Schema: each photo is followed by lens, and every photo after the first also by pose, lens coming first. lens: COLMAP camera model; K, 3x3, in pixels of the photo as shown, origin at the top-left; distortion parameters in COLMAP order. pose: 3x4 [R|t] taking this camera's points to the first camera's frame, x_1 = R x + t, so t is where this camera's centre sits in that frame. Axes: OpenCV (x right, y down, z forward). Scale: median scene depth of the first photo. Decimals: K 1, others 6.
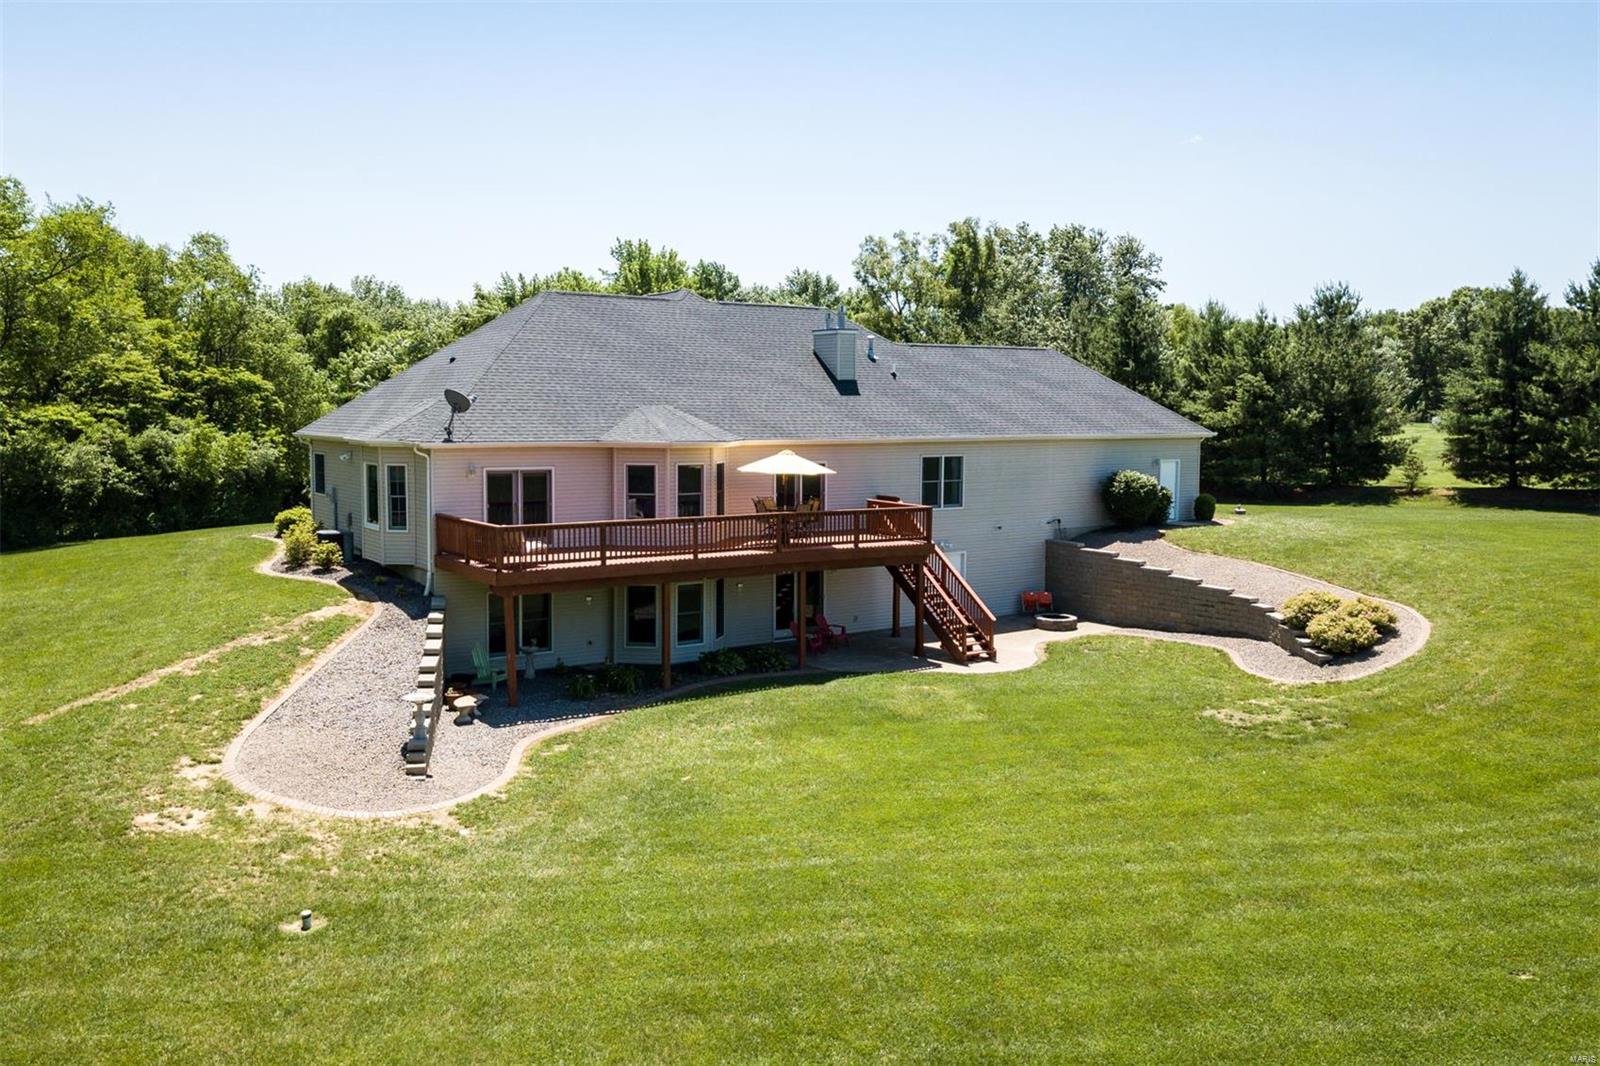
lens RADIAL K [[1254.4, 0, 771.1], [0, 1254.4, 530.7], [0, 0, 1]] dist [0.001886, 0.003621]
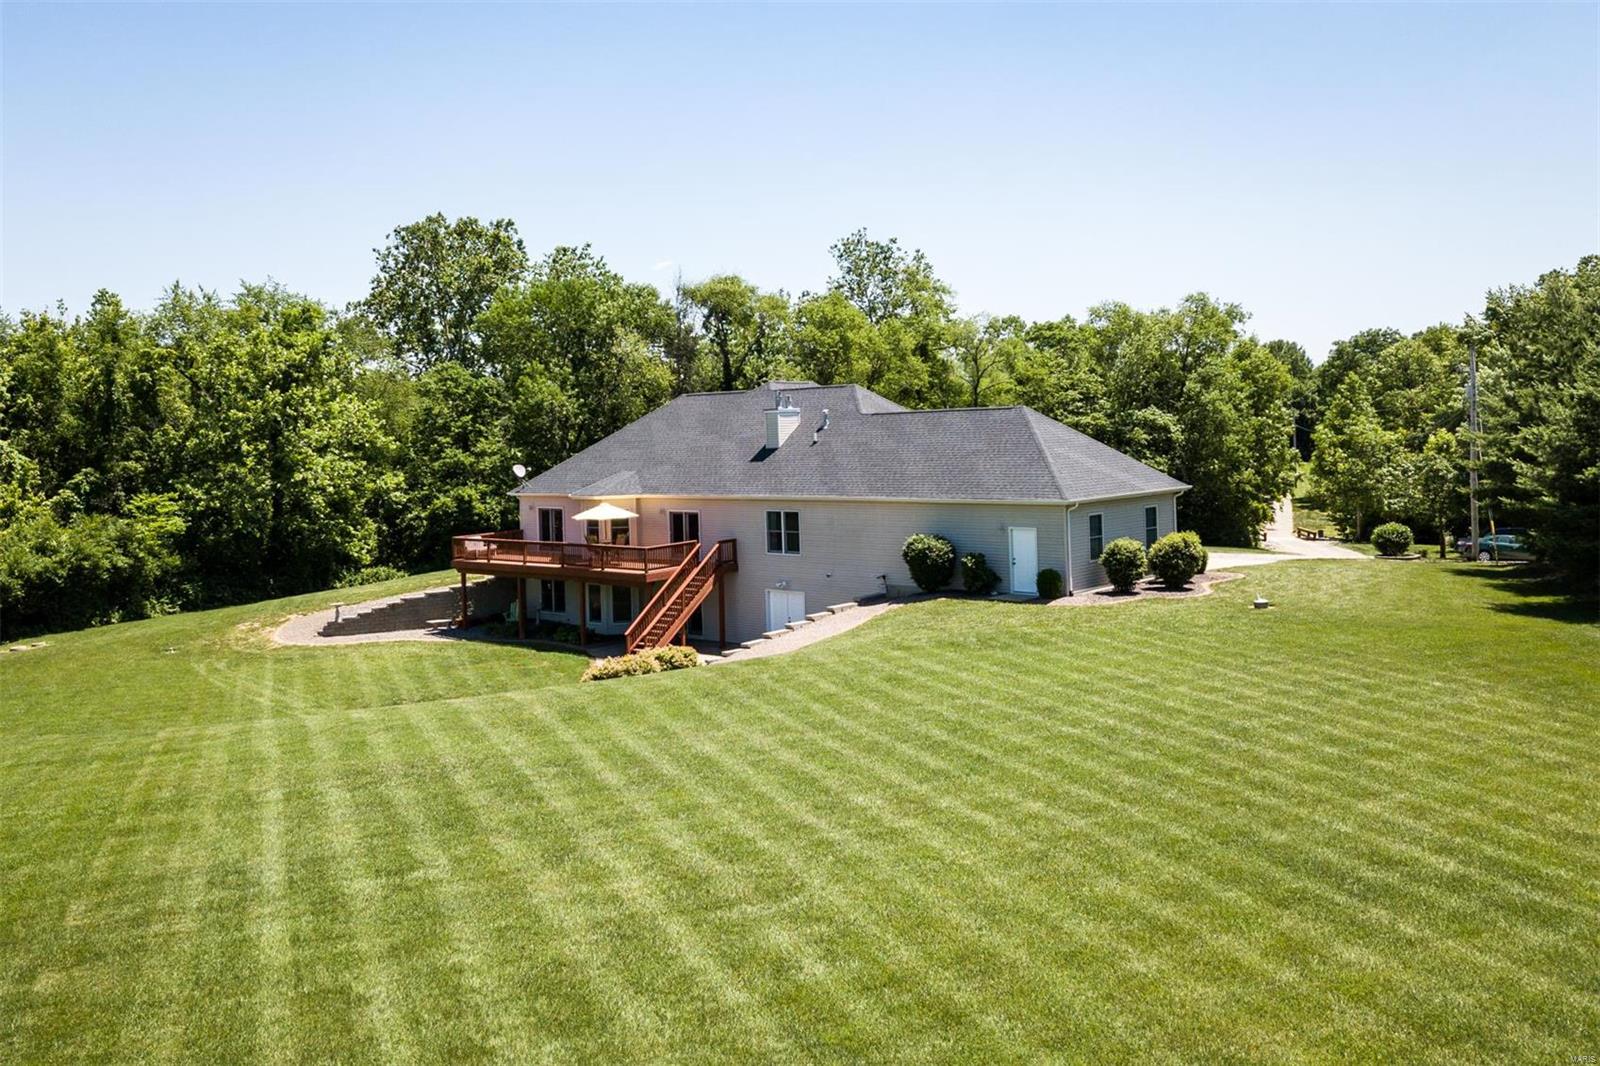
lens RADIAL K [[1298.4, 0, 765.7], [0, 1298.4, 536.0], [0, 0, 1]] dist [0.066356, -0.001456]
pose [[0.269534, 0.065759, -0.960743, 1.342817], [-0.067712, 0.996491, 0.049209, -0.096138], [0.960607, 0.051790, 0.273041, 0.647439]]
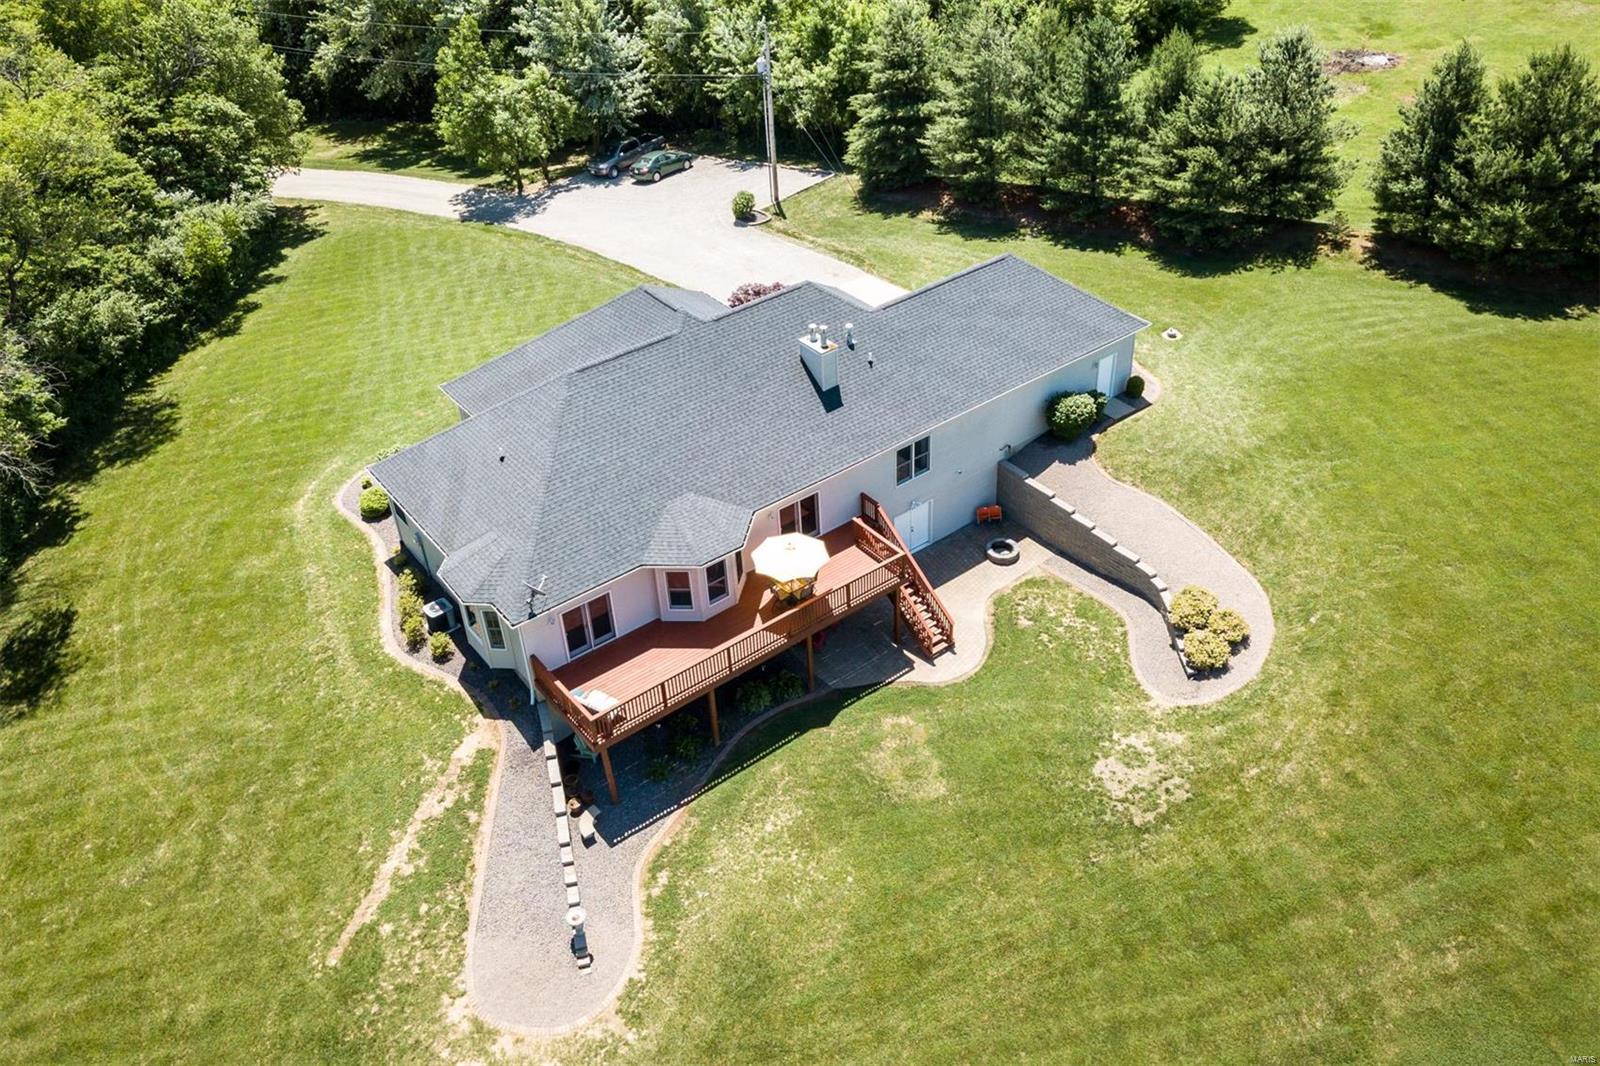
lens RADIAL K [[1211.0, 0, 802.7], [0, 1211.0, 504.6], [0, 0, 1]] dist [0.022354, 0.007040]
pose [[0.996708, -0.077972, 0.022197, 0.001014], [0.055383, 0.854837, 0.515933, -0.615691], [-0.059204, -0.513005, 0.856342, -0.016476]]
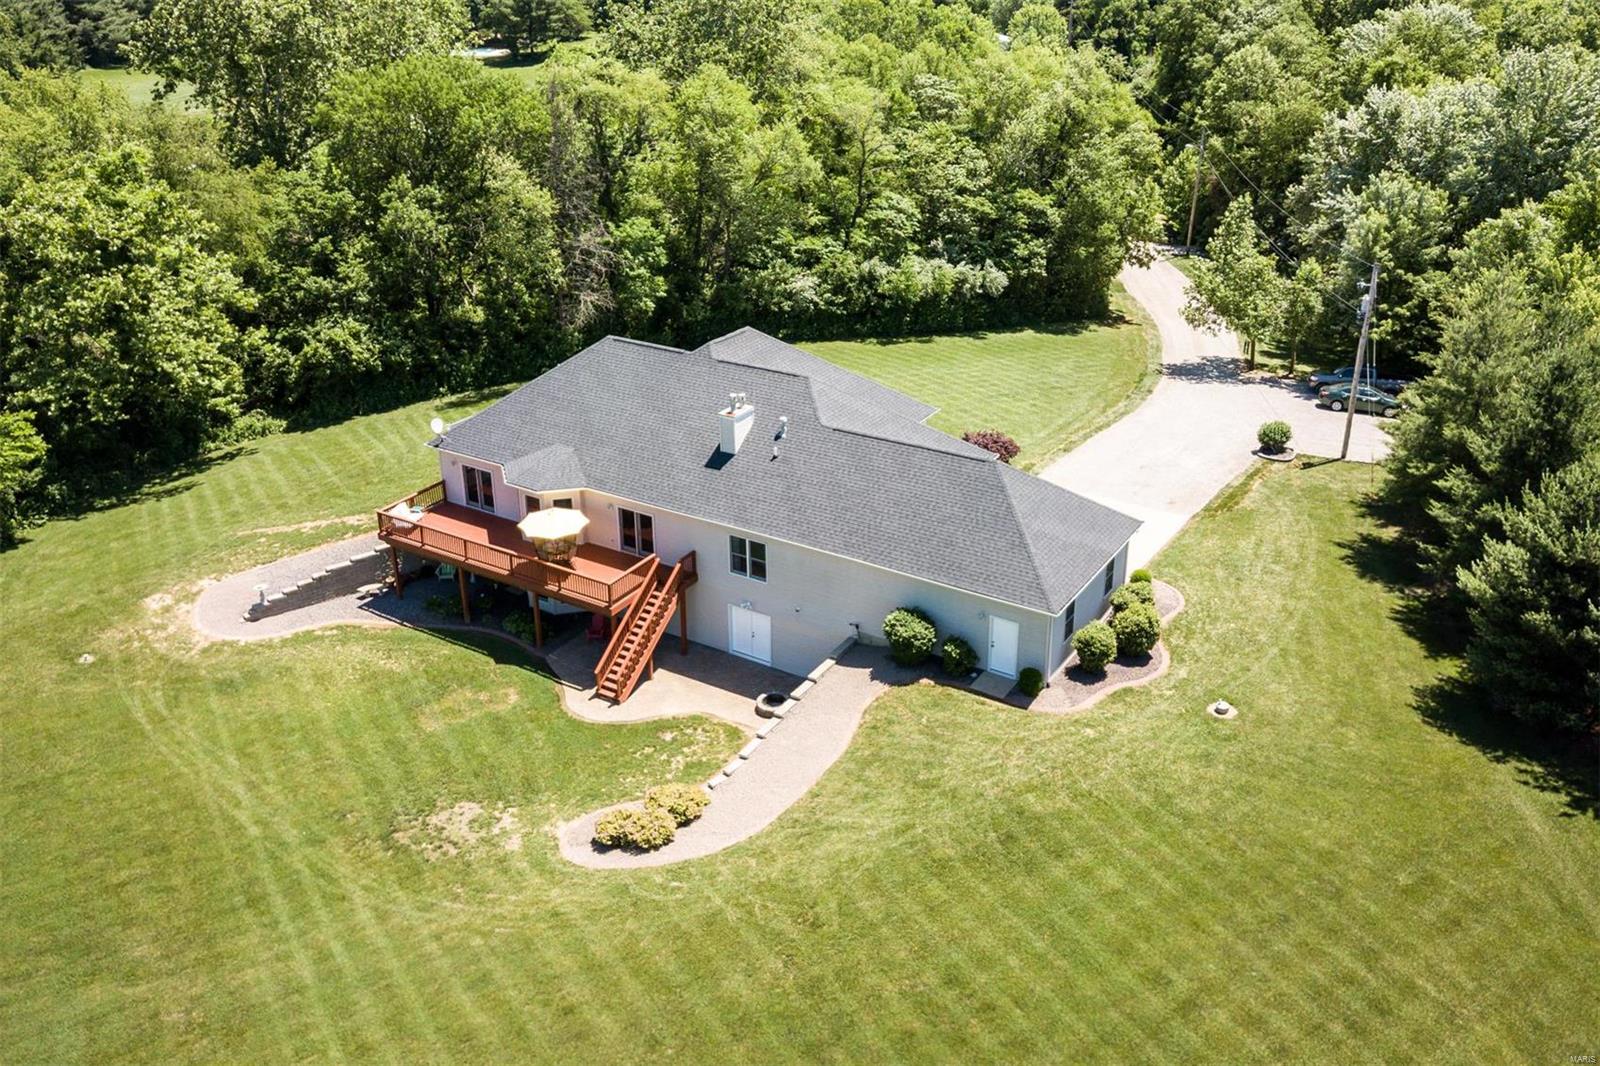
lens RADIAL K [[1220.4, 0, 786.9], [0, 1220.4, 529.7], [0, 0, 1]] dist [0.031504, -0.000004]
pose [[0.436639, 0.401989, -0.804830, 1.088385], [-0.085063, 0.909056, 0.407898, -0.546128], [0.895606, -0.109643, 0.431124, 0.537571]]
